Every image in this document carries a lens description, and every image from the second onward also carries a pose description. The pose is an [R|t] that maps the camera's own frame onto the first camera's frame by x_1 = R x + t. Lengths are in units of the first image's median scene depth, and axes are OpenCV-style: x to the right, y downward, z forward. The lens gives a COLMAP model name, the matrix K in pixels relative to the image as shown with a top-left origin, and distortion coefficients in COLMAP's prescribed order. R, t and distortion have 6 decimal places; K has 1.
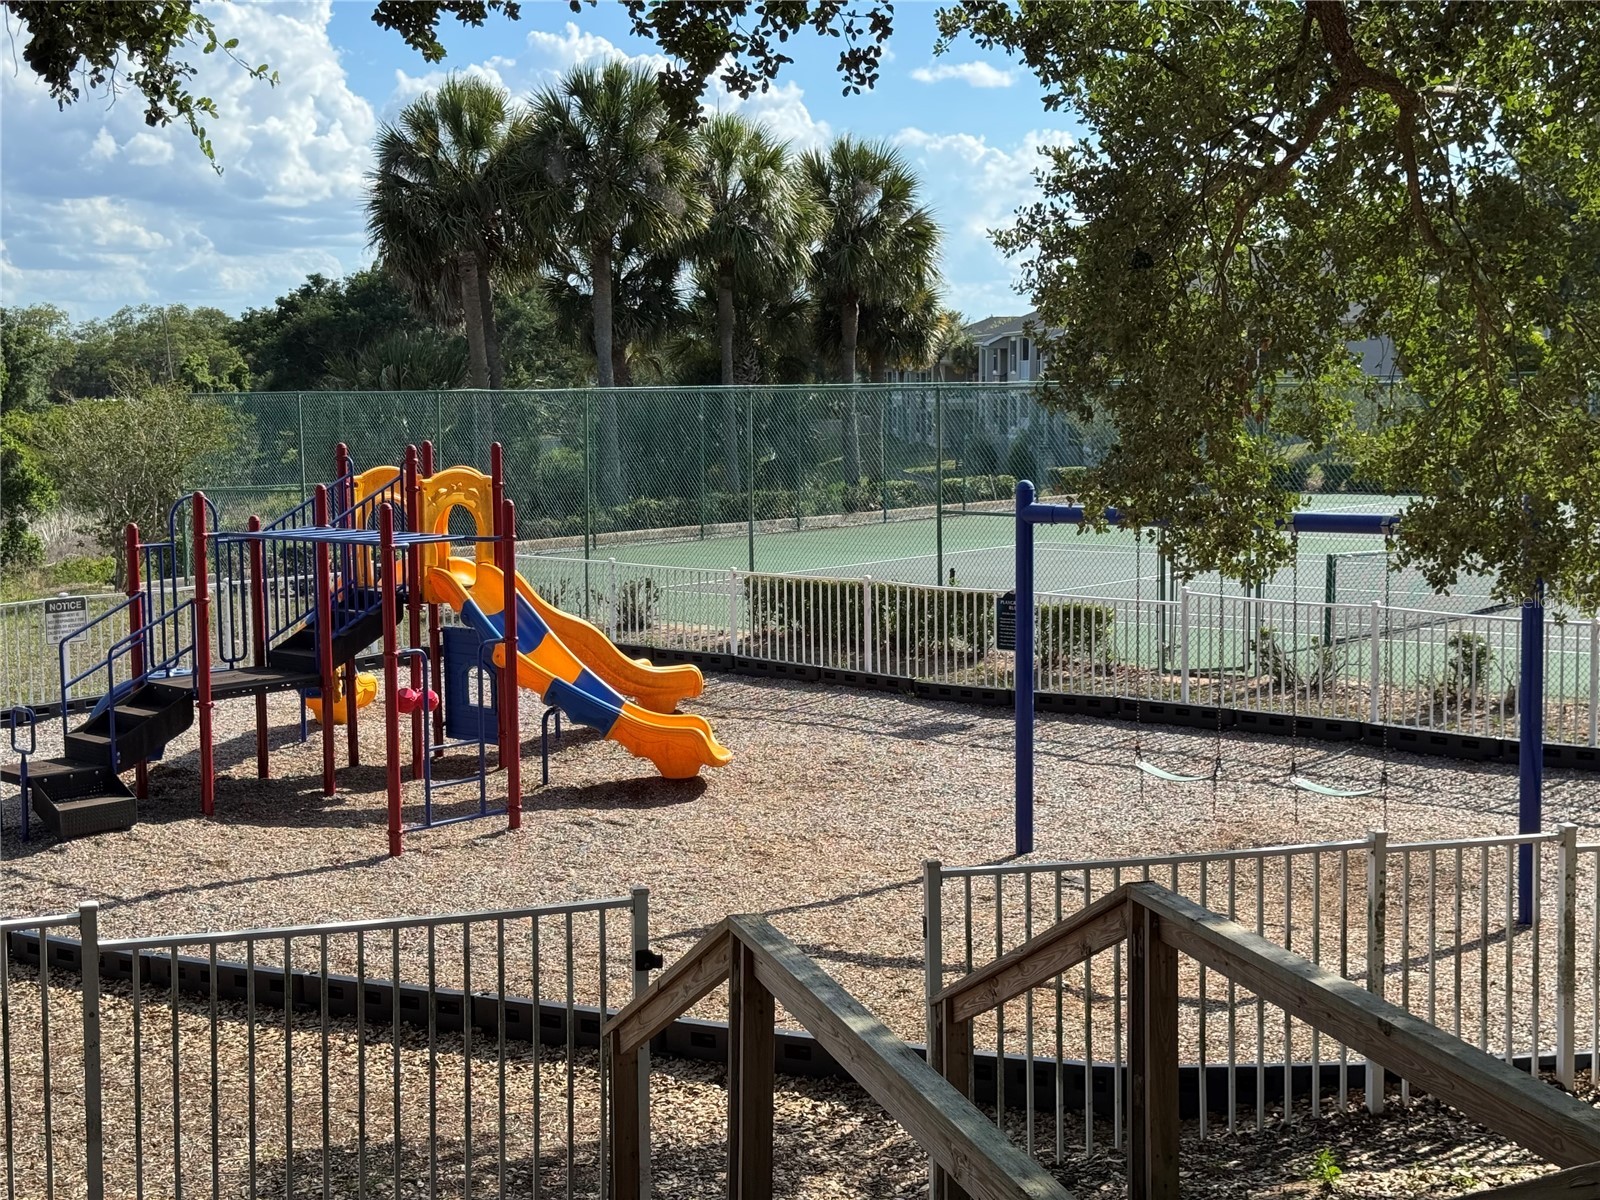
lens RADIAL K [[2230.3, 0, 800.0], [0, 2230.3, 600.0], [0, 0, 1]] dist [0.028805, 0.028118]
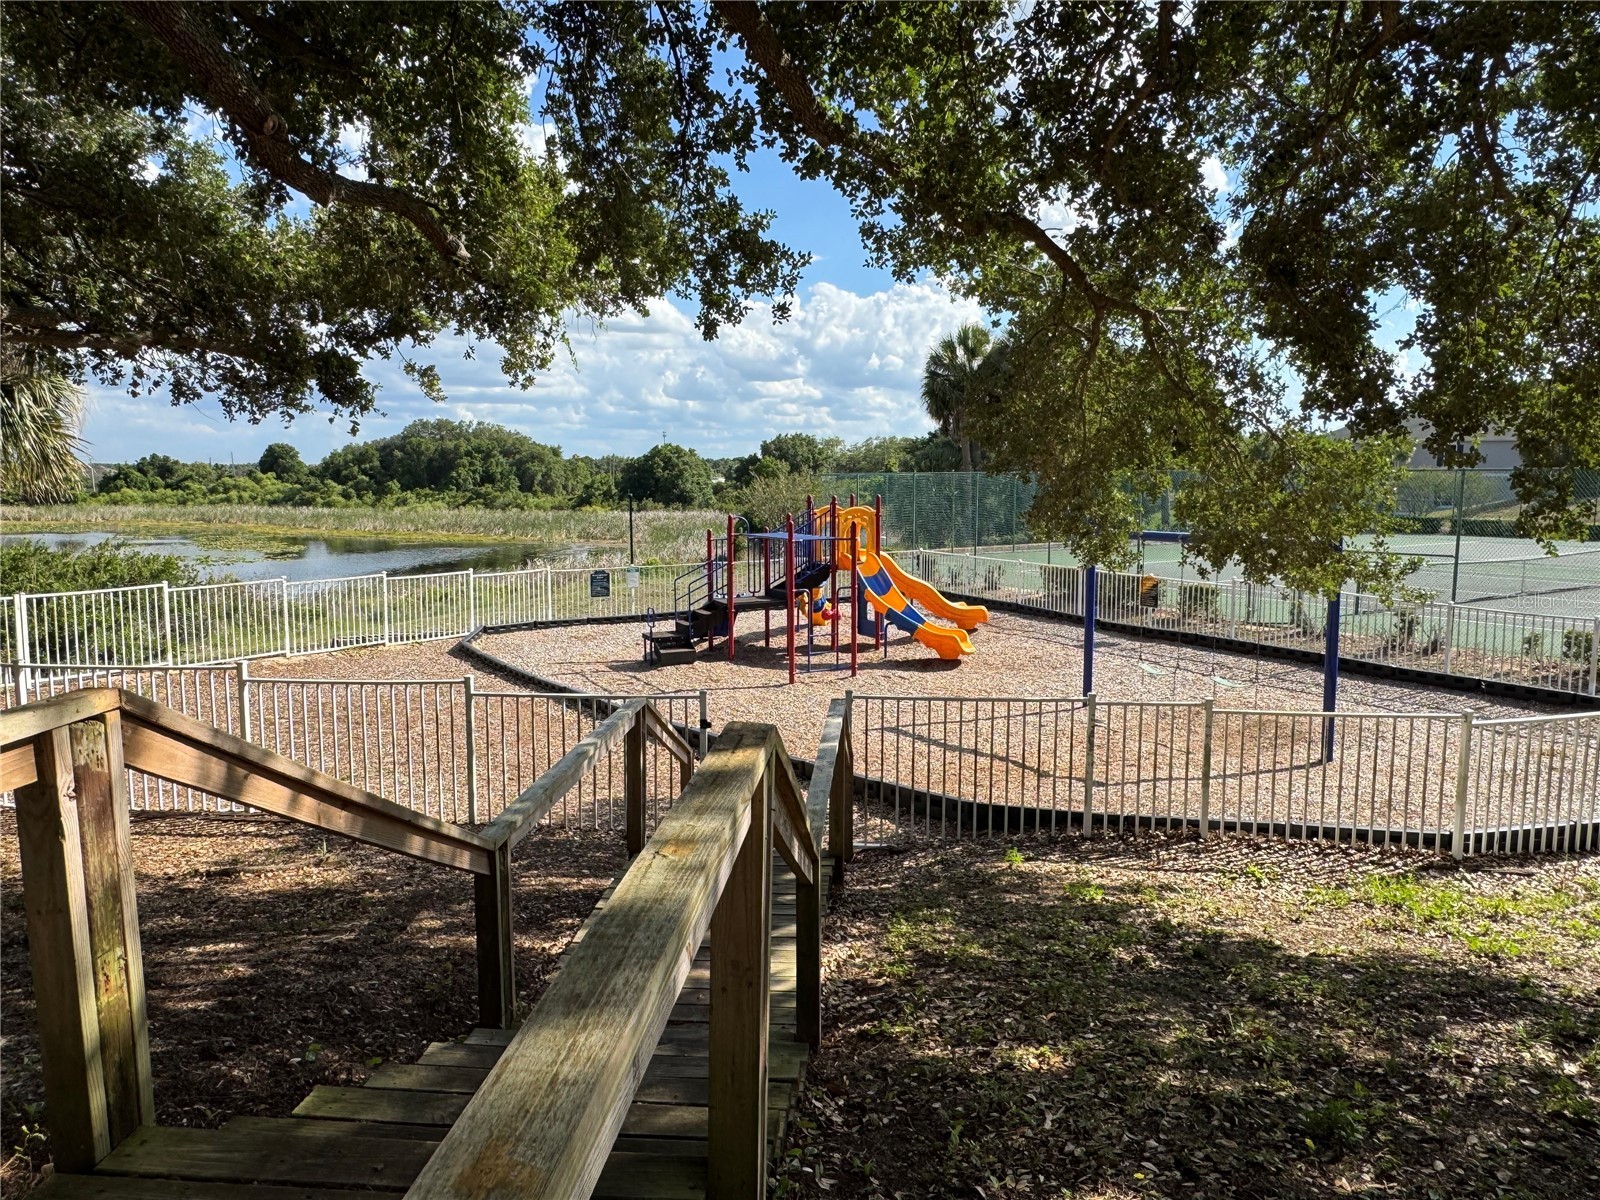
lens RADIAL K [[1081.1, 0, 800.0], [0, 1081.1, 600.0], [0, 0, 1]] dist [-0.000052, -0.000480]
pose [[0.936029, 0.045888, -0.348918, 0.163200], [-0.038933, 0.998879, 0.026922, 0.003401], [0.349763, -0.011616, 0.936766, 0.015295]]
